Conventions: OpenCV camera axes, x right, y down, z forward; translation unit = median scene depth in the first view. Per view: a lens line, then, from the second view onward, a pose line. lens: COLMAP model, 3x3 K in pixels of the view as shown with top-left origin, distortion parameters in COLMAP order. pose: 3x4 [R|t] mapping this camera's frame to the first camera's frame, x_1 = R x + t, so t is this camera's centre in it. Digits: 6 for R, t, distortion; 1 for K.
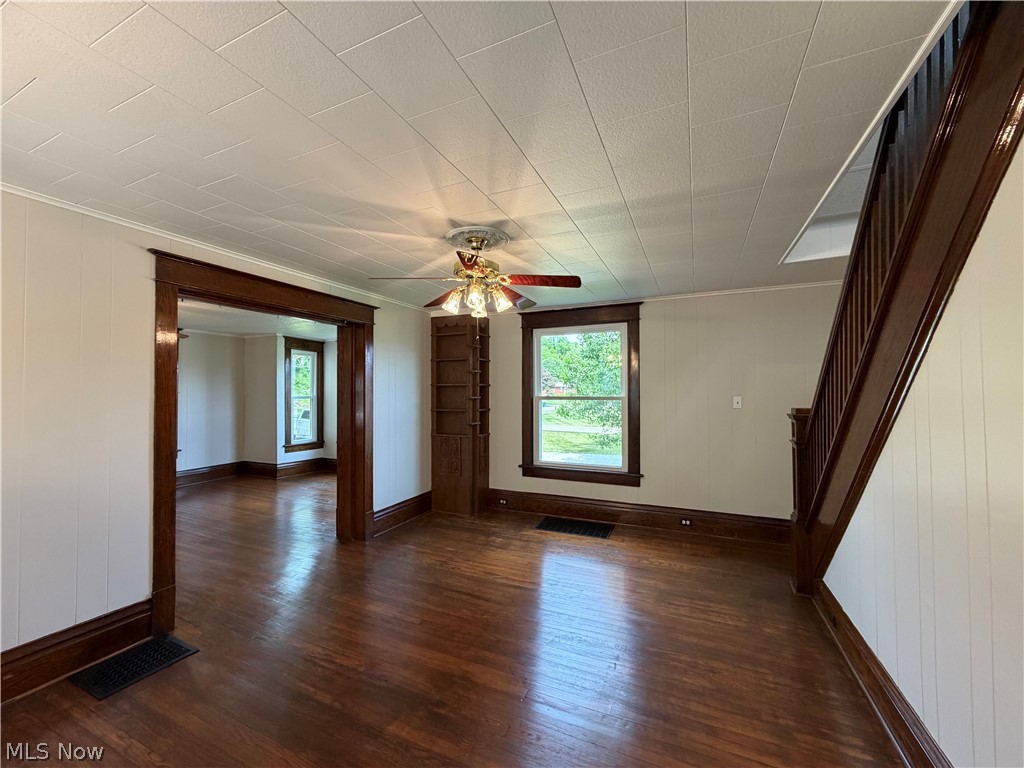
lens RADIAL K [[405.7, 0, 509.2], [0, 405.7, 387.0], [0, 0, 1]] dist [0.000145, 0.000049]
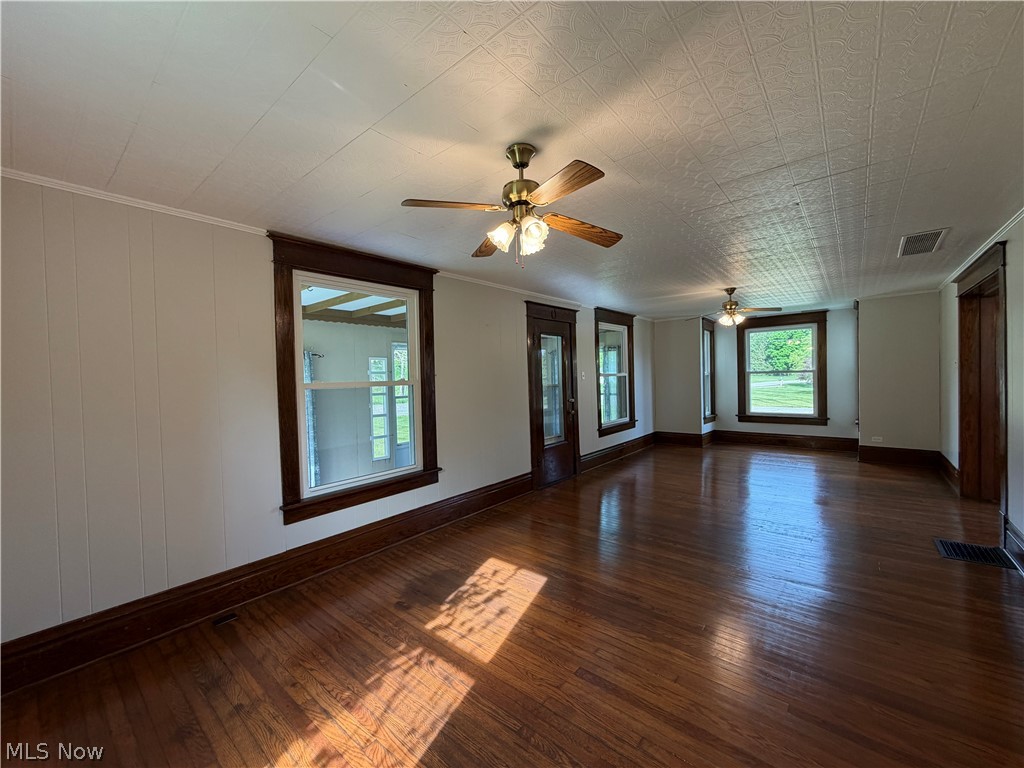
lens RADIAL K [[405.7, 0, 507.3], [0, 405.7, 382.1], [0, 0, 1]] dist [0.000145, 0.000049]
pose [[0.958417, -0.019593, -0.284699, -0.406156], [0.027799, 0.999306, 0.024813, -0.001628], [0.284015, -0.031696, 0.958296, -0.840300]]
